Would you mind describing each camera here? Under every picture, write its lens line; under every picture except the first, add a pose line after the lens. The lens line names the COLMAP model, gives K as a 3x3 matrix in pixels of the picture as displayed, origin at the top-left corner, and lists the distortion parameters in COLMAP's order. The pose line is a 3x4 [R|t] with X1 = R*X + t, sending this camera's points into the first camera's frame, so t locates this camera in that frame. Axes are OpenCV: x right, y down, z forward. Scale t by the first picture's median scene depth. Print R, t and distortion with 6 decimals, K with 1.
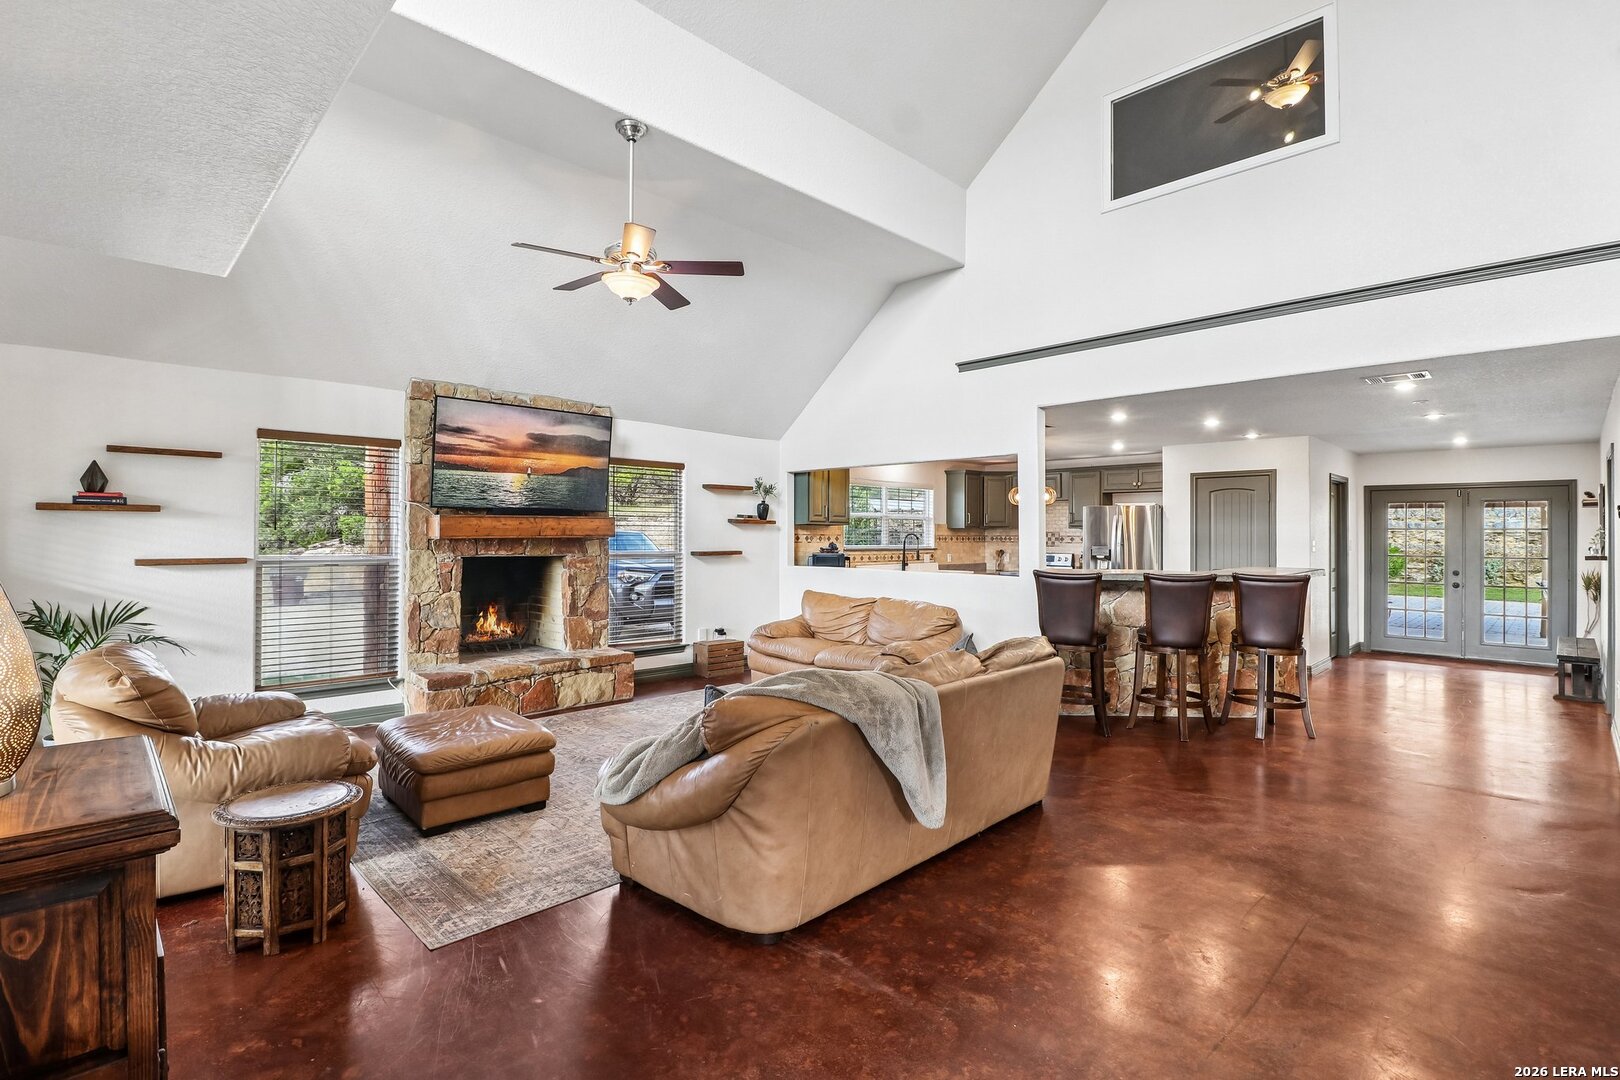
lens RADIAL K [[747.3, 0, 802.0], [0, 747.3, 534.9], [0, 0, 1]] dist [0.002783, -0.005670]
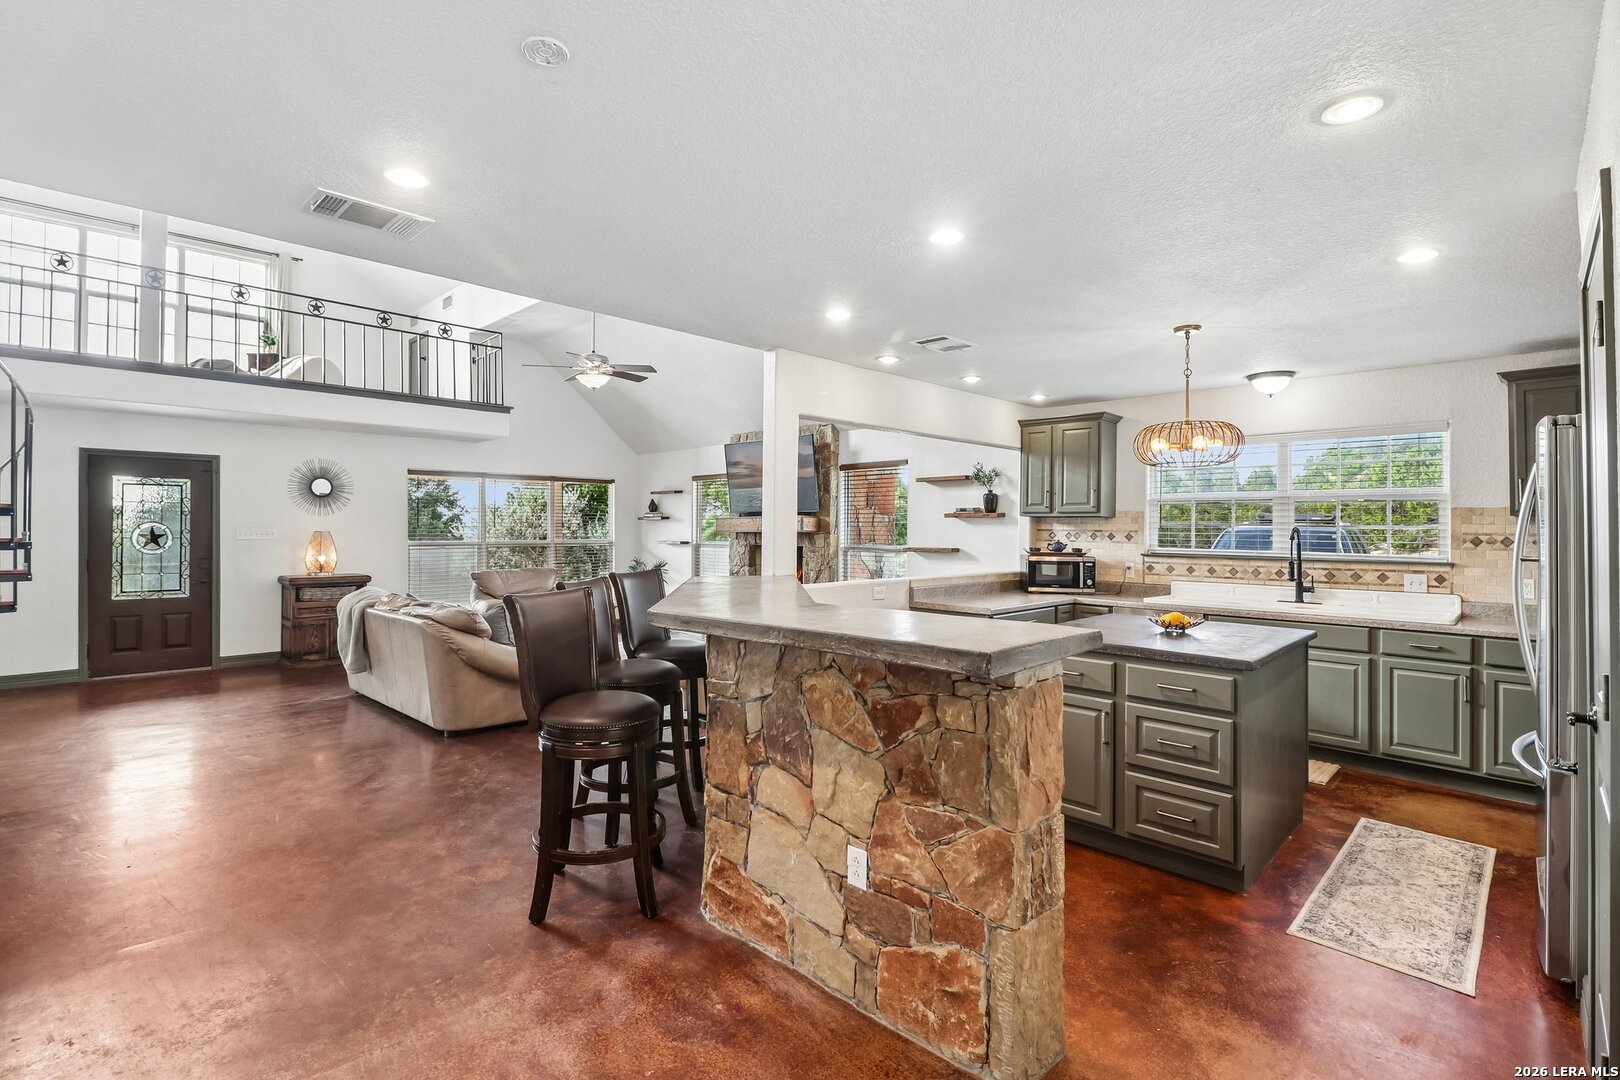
lens RADIAL K [[747.3, 0, 785.0], [0, 747.3, 527.4], [0, 0, 1]] dist [0.002783, -0.005670]
pose [[0.017875, -0.006184, -0.999821, 1.020637], [-0.005643, 0.999964, -0.006286, 0.003451], [0.999824, 0.005754, 0.017840, 0.981960]]
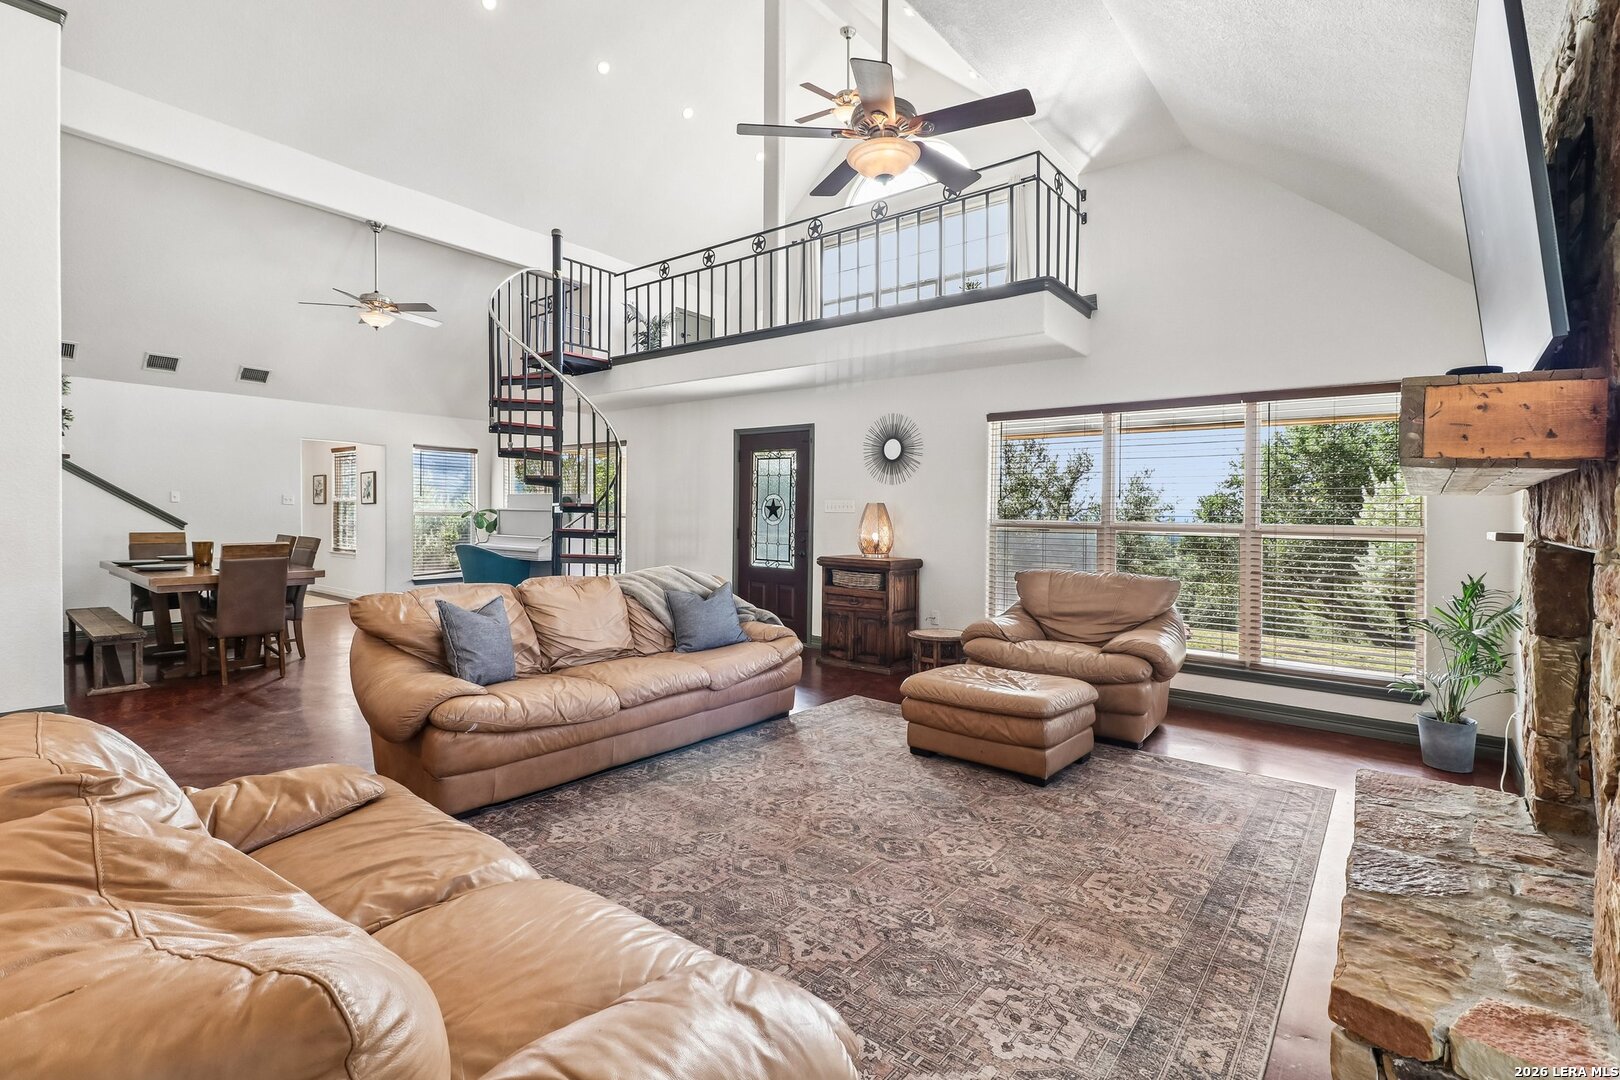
lens RADIAL K [[747.3, 0, 805.7], [0, 747.3, 525.7], [0, 0, 1]] dist [0.002783, -0.005670]
pose [[-0.990247, -0.021710, -0.137620, -0.031122], [-0.023971, 0.999603, 0.014788, 0.024819], [0.137245, 0.017943, -0.990375, 1.225001]]
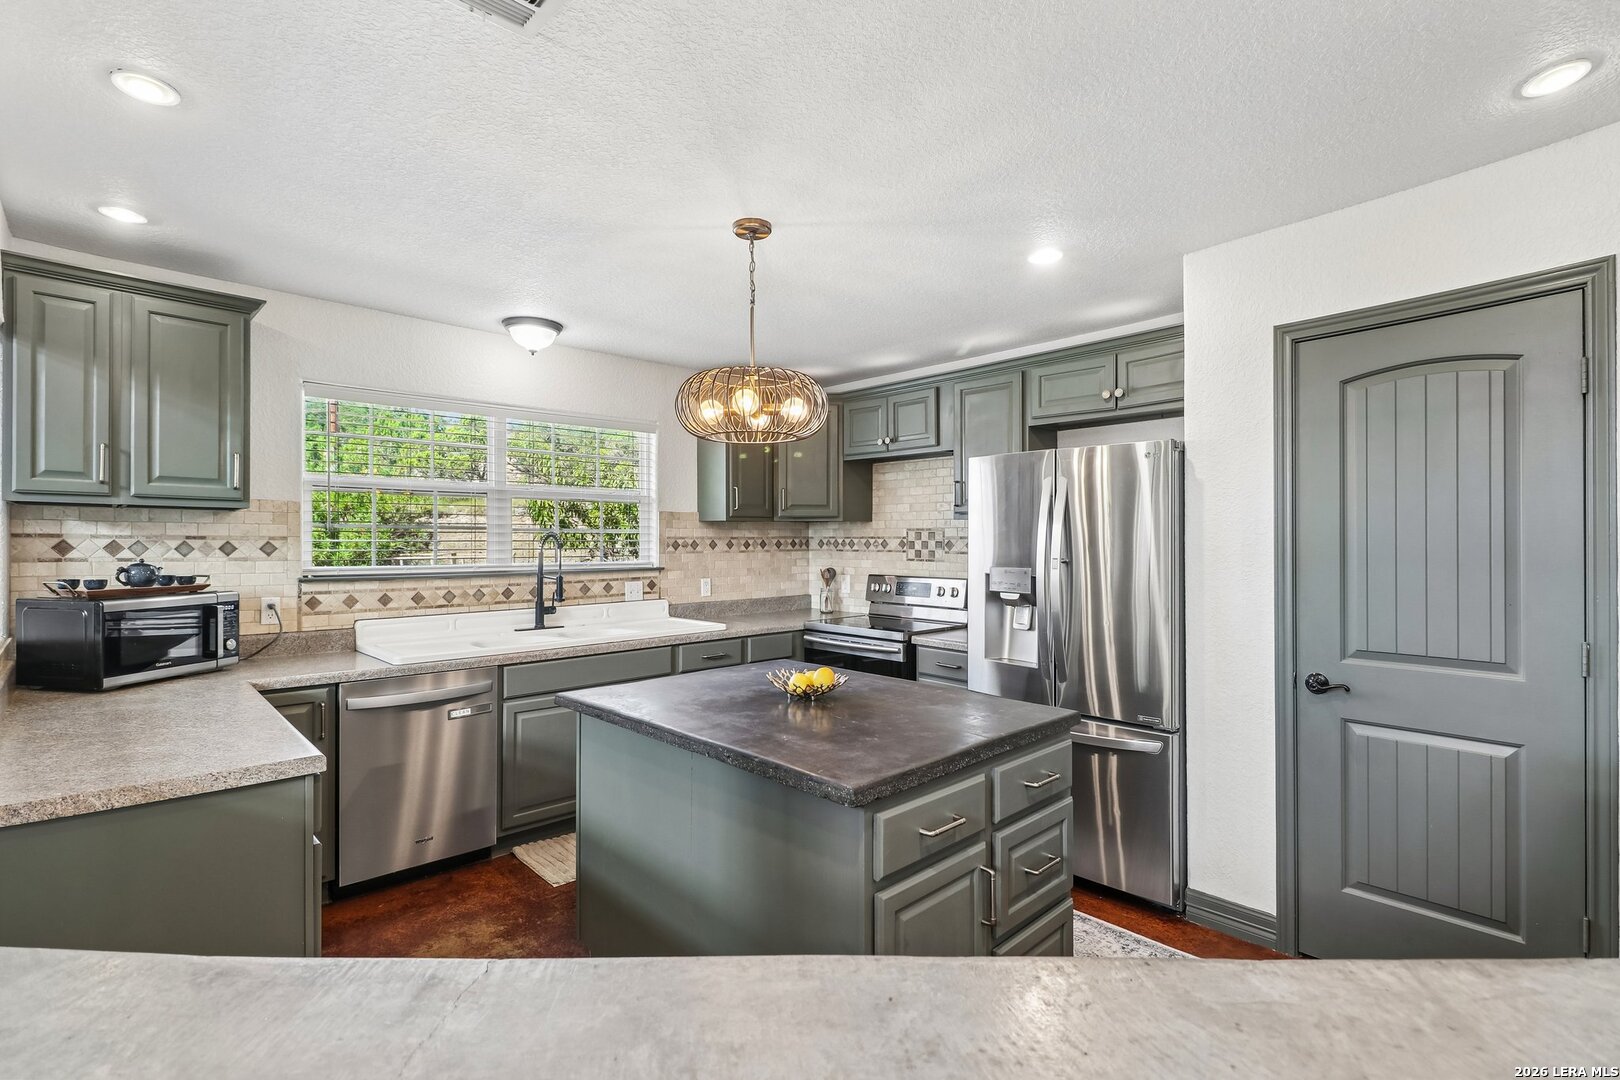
lens RADIAL K [[747.3, 0, 819.4], [0, 747.3, 535.7], [0, 0, 1]] dist [0.002783, -0.005670]
pose [[0.999965, -0.008087, -0.002317, 0.447230], [0.008079, 0.999961, -0.003556, 0.003153], [0.002345, 0.003537, 0.999991, 0.930294]]
